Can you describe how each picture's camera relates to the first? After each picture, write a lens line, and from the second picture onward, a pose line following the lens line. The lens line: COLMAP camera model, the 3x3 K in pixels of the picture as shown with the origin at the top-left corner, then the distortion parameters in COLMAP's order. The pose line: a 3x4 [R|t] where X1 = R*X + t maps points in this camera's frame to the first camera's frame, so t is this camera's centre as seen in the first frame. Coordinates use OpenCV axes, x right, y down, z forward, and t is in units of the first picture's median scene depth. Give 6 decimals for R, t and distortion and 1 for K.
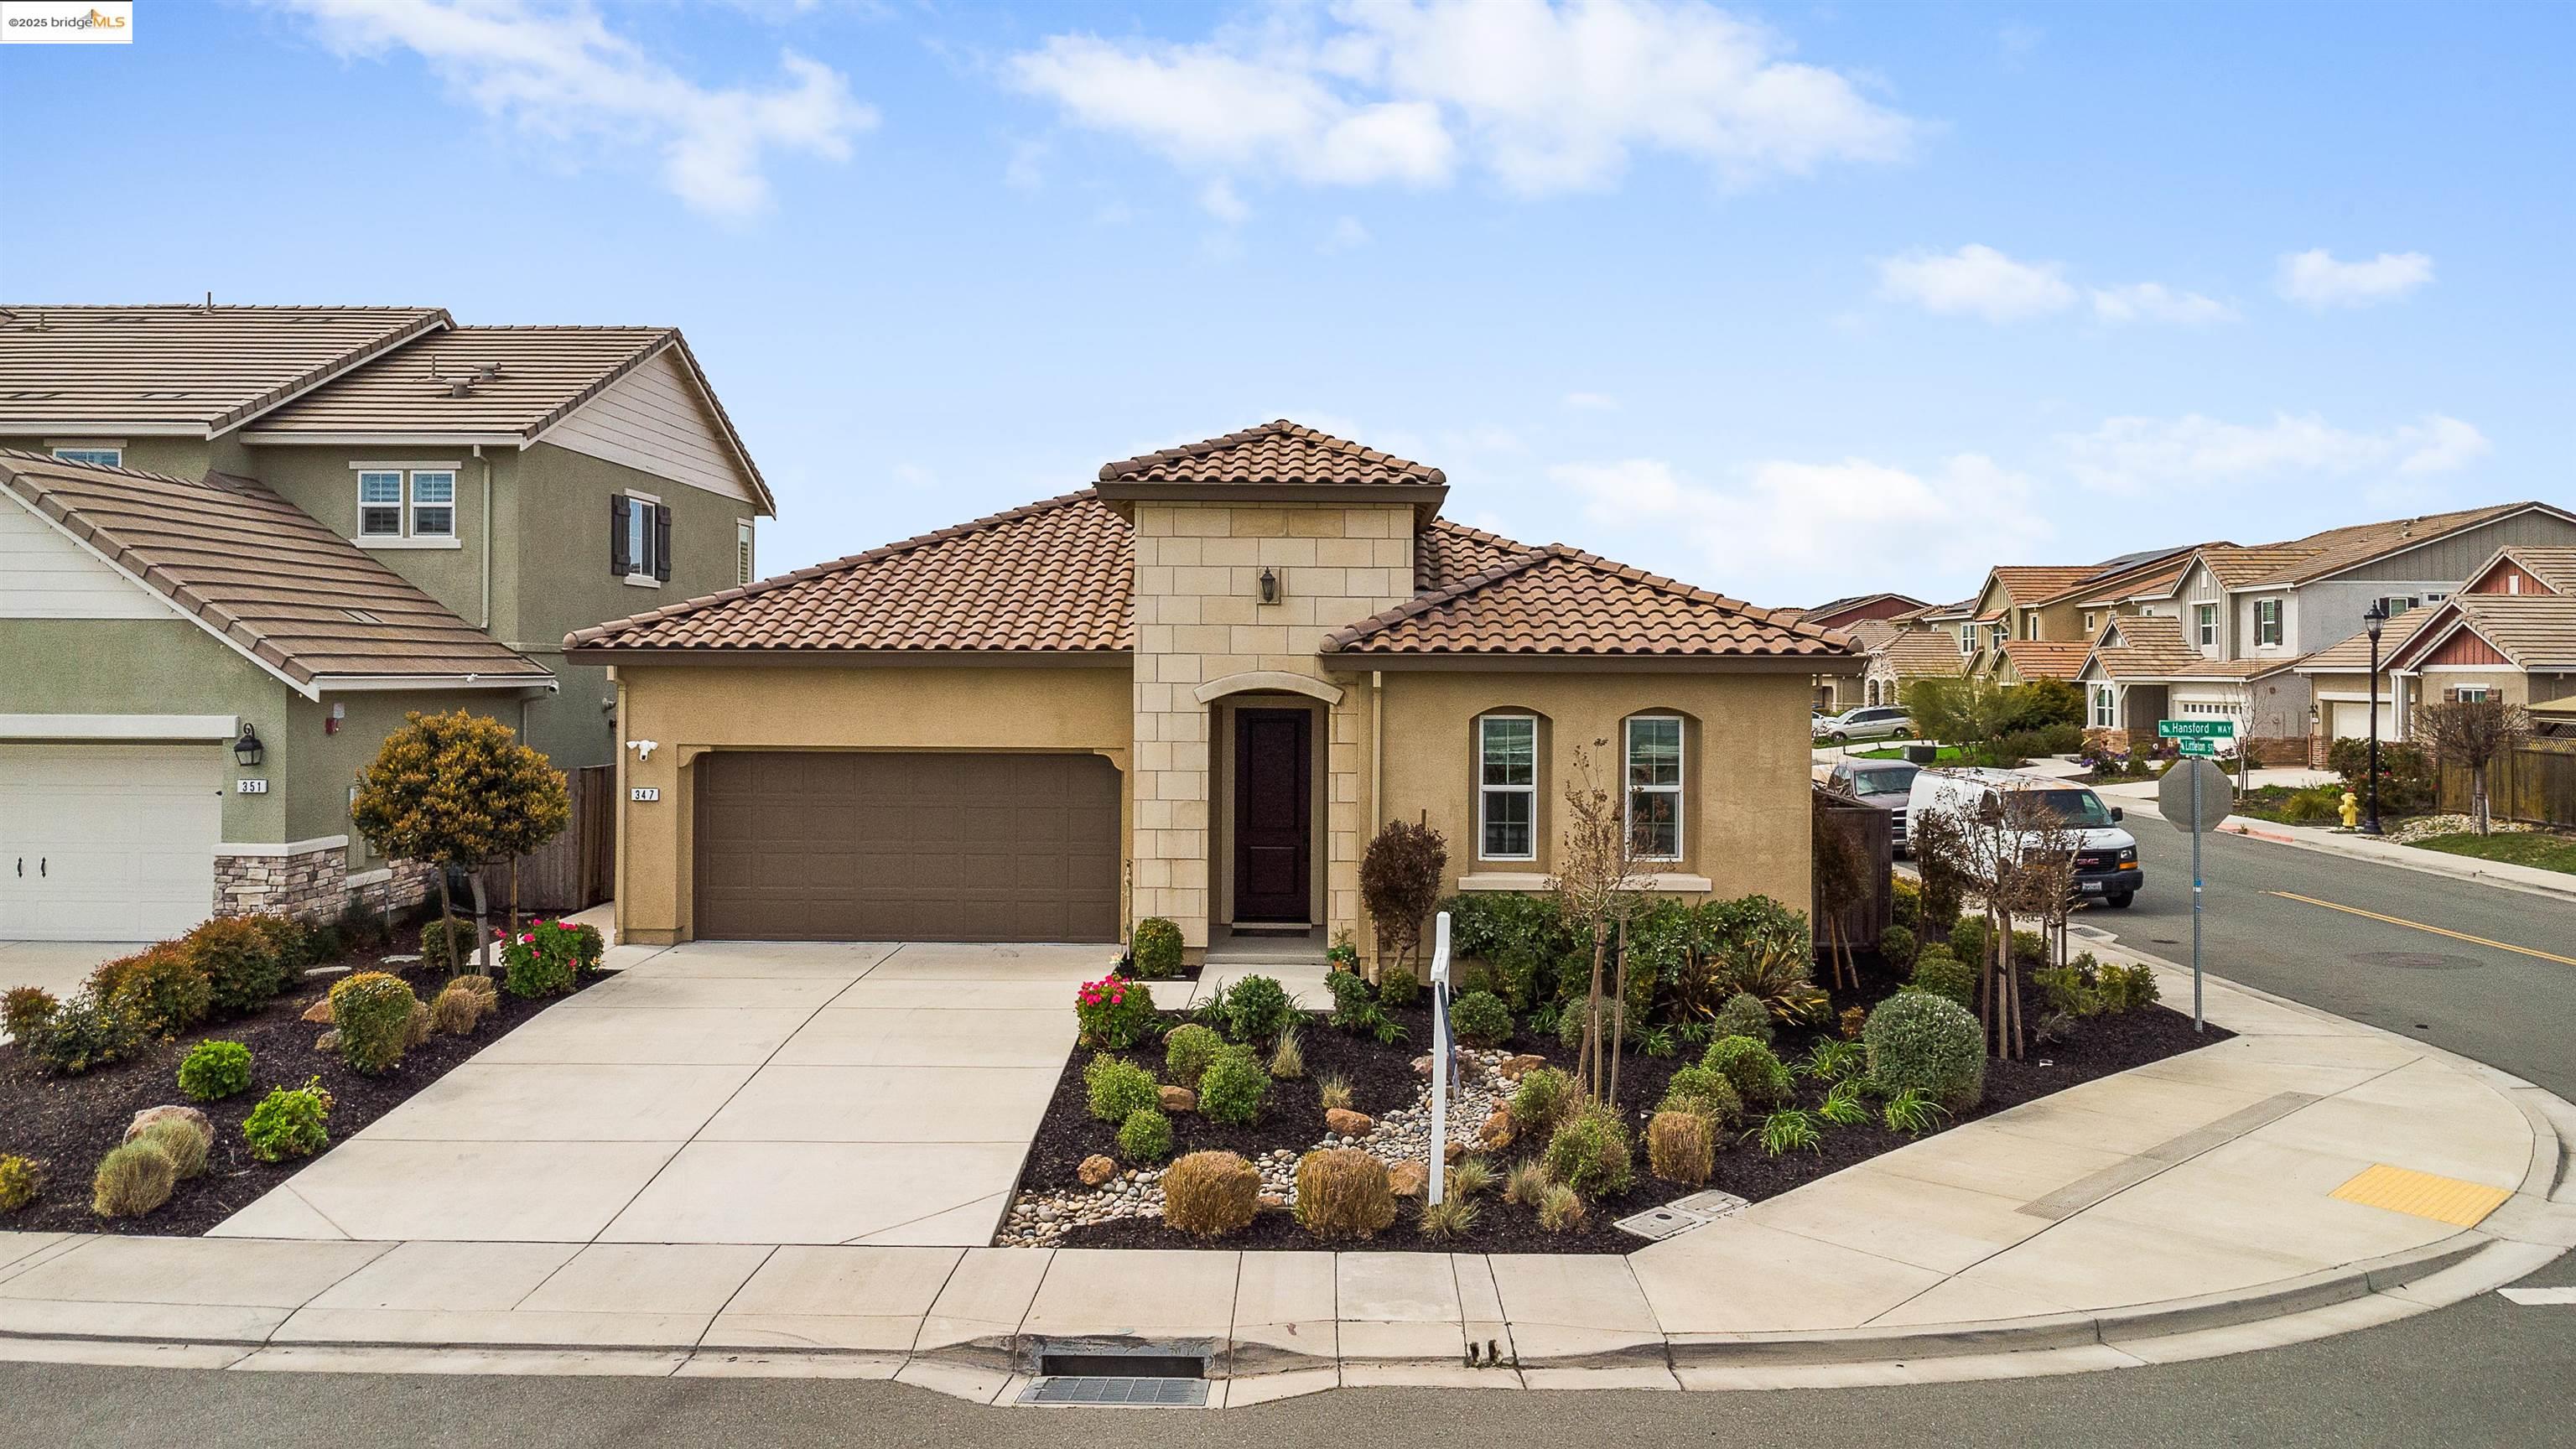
lens RADIAL K [[1885.7, 0, 1294.7], [0, 1885.7, 655.6], [0, 0, 1]] dist [0.050939, -0.067379]
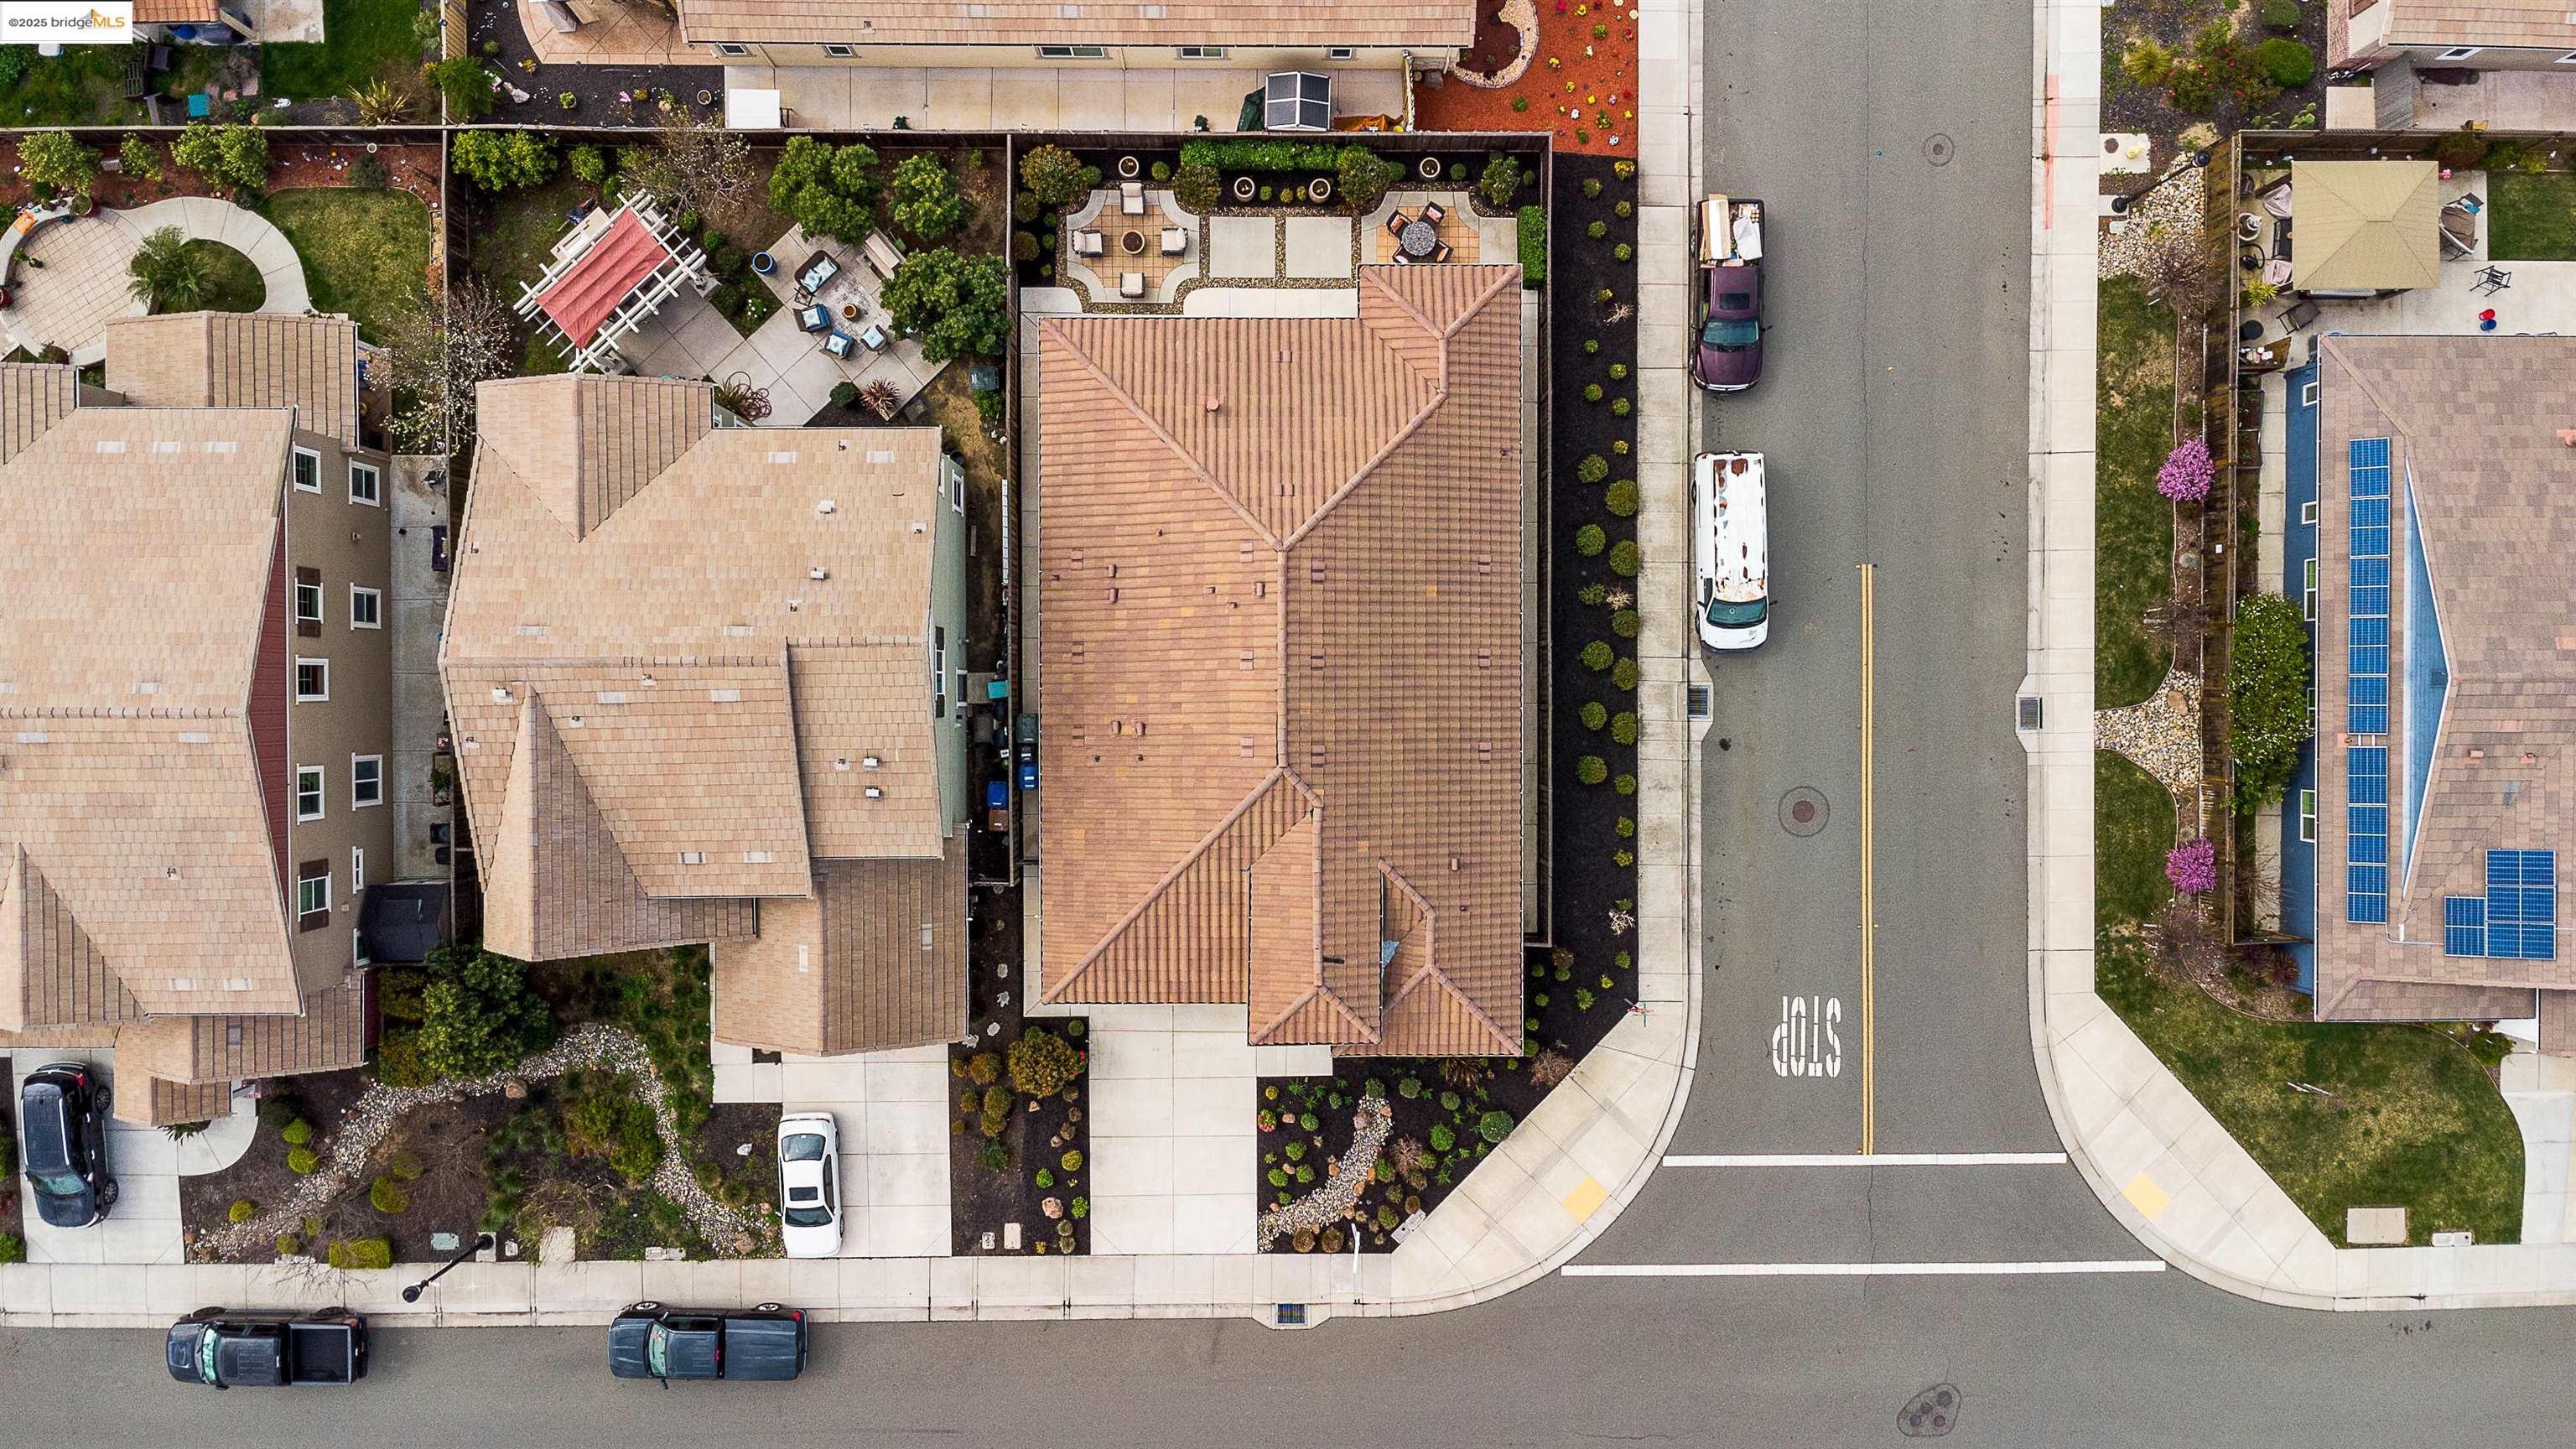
lens RADIAL K [[1939.1, 0, 1288.0], [0, 1939.1, 724.5], [0, 0, 1]] dist [0.053603, -0.073449]
pose [[0.999819, -0.016384, 0.009642, -0.067662], [-0.009973, -0.020261, 0.999745, -2.764530], [-0.016184, -0.999660, -0.020421, 1.478123]]
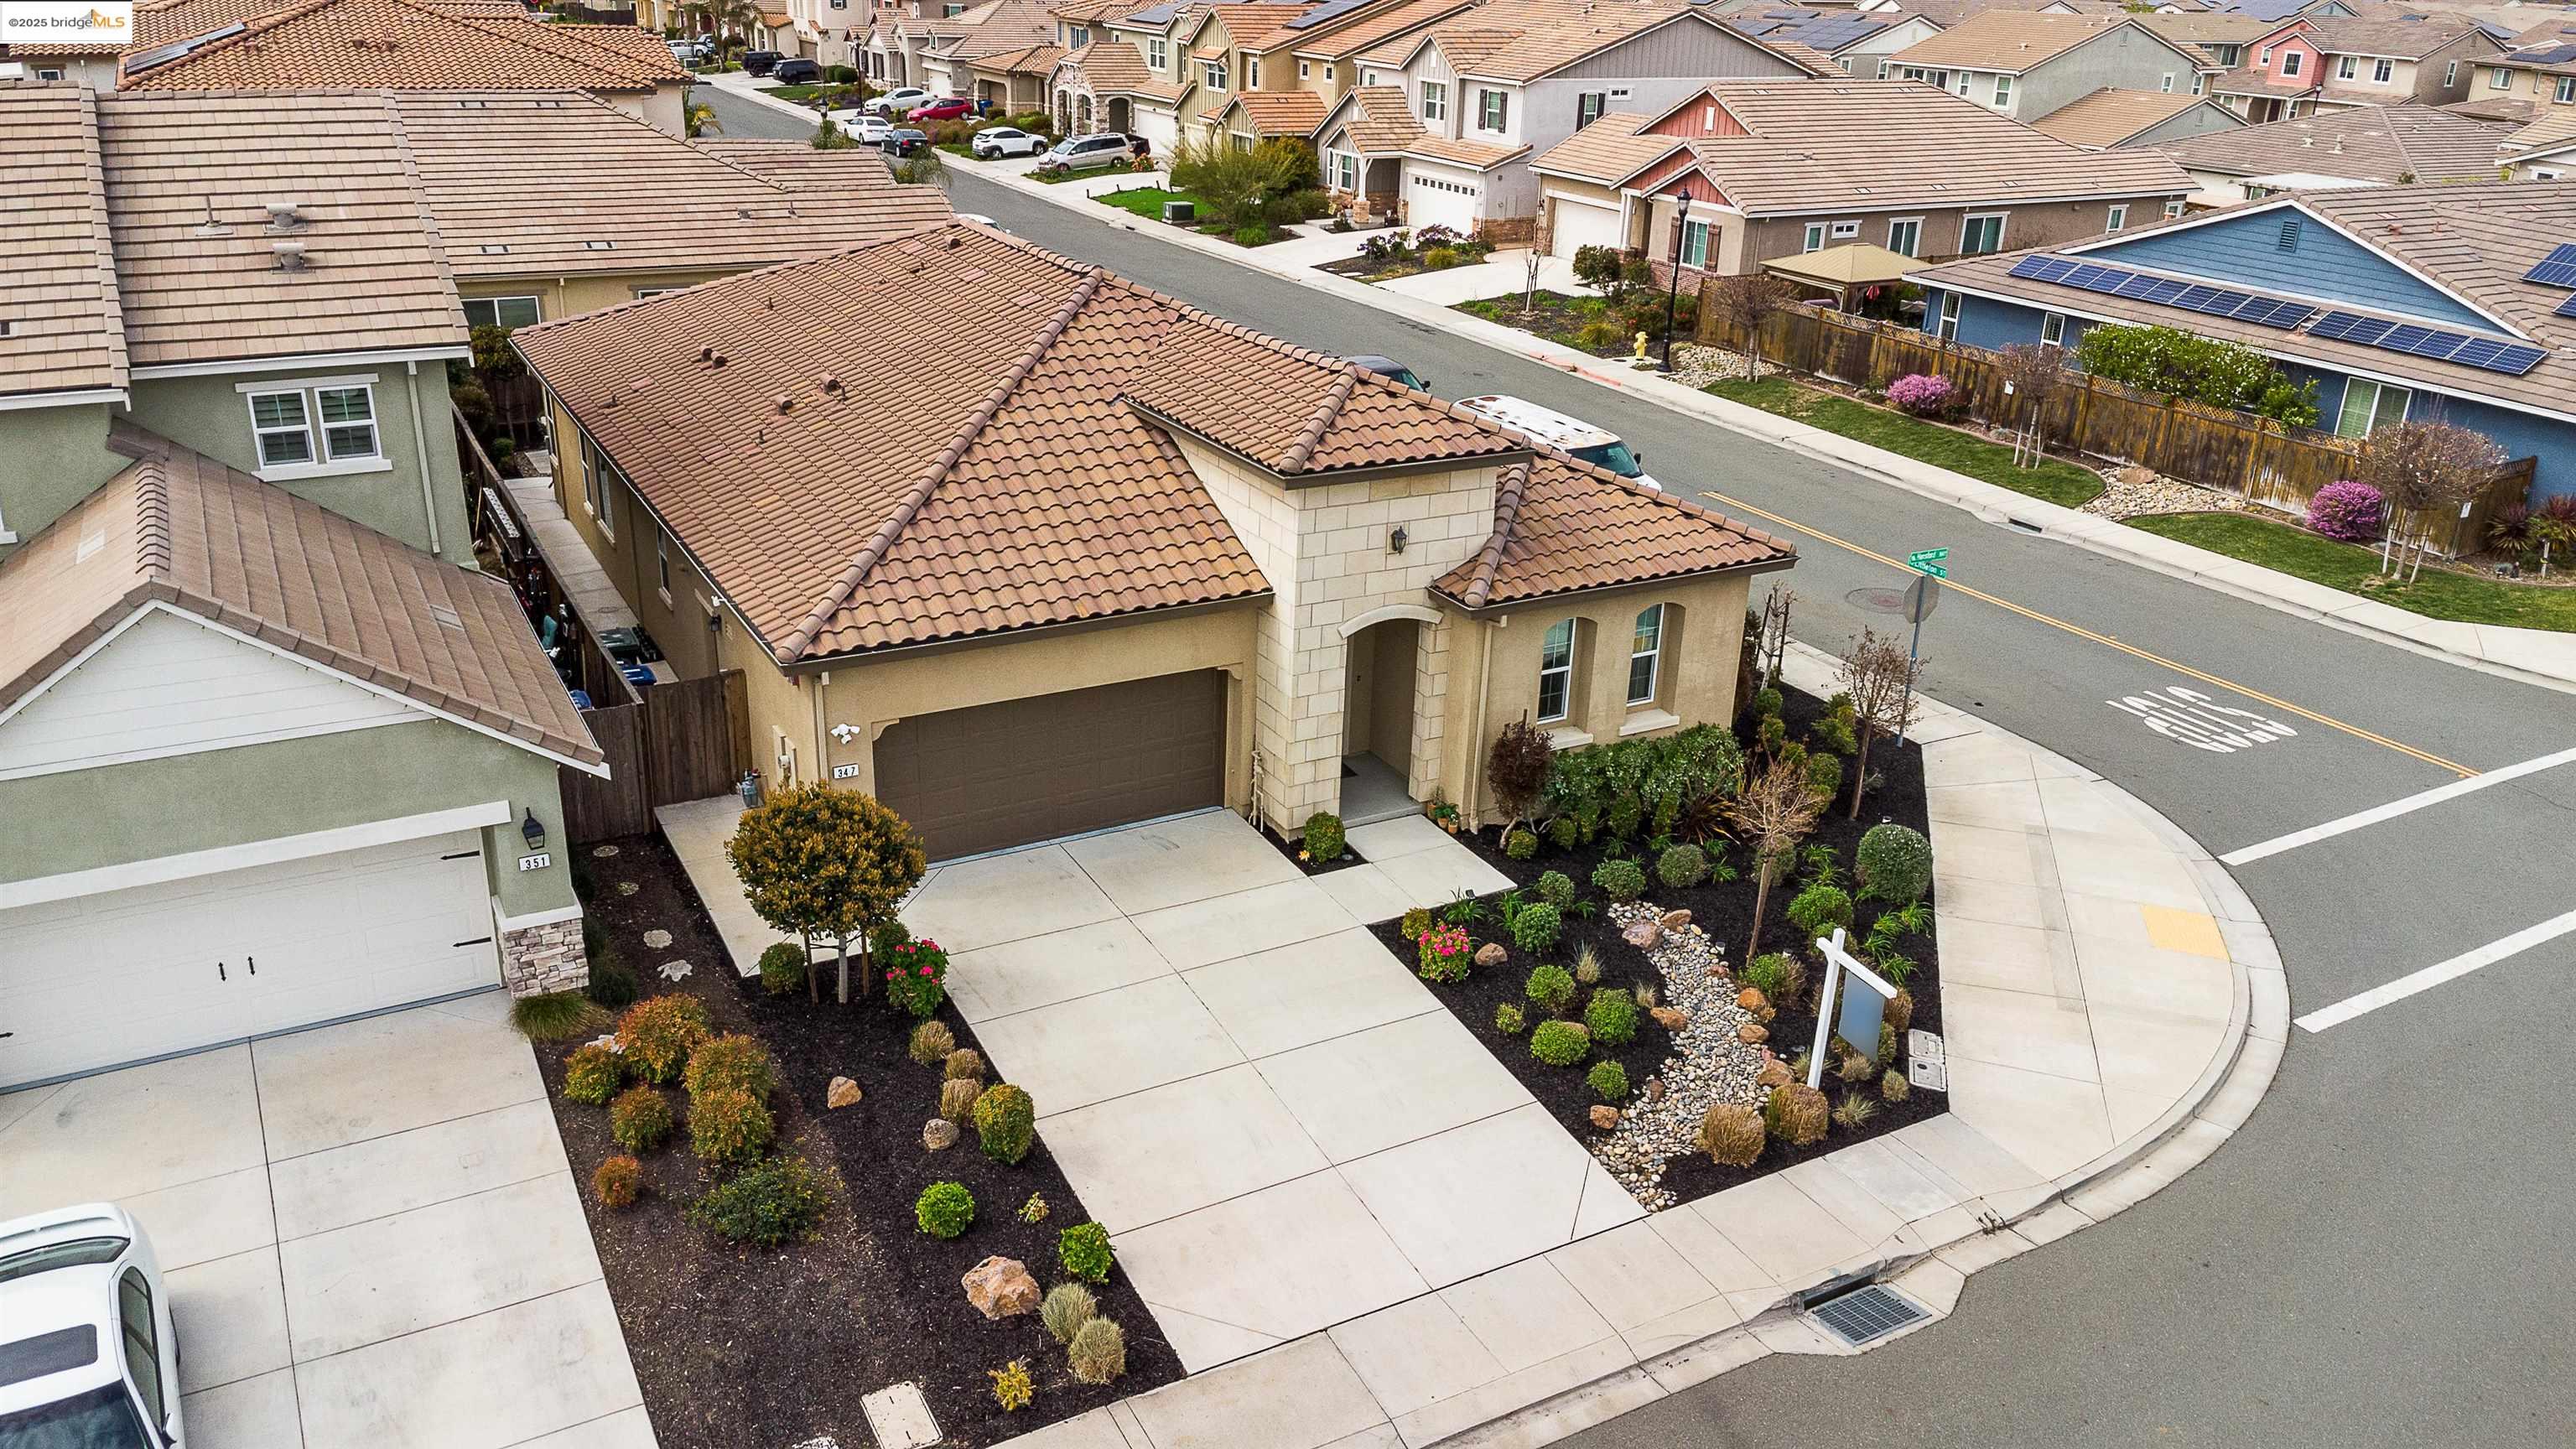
lens RADIAL K [[1891.4, 0, 1288.0], [0, 1891.4, 724.5], [0, 0, 1]] dist [0.042288, -0.059138]
pose [[0.868438, -0.169898, 0.465778, -0.650754], [-0.028788, 0.920589, 0.389471, -0.393250], [-0.494961, -0.351641, 0.794583, 0.038460]]
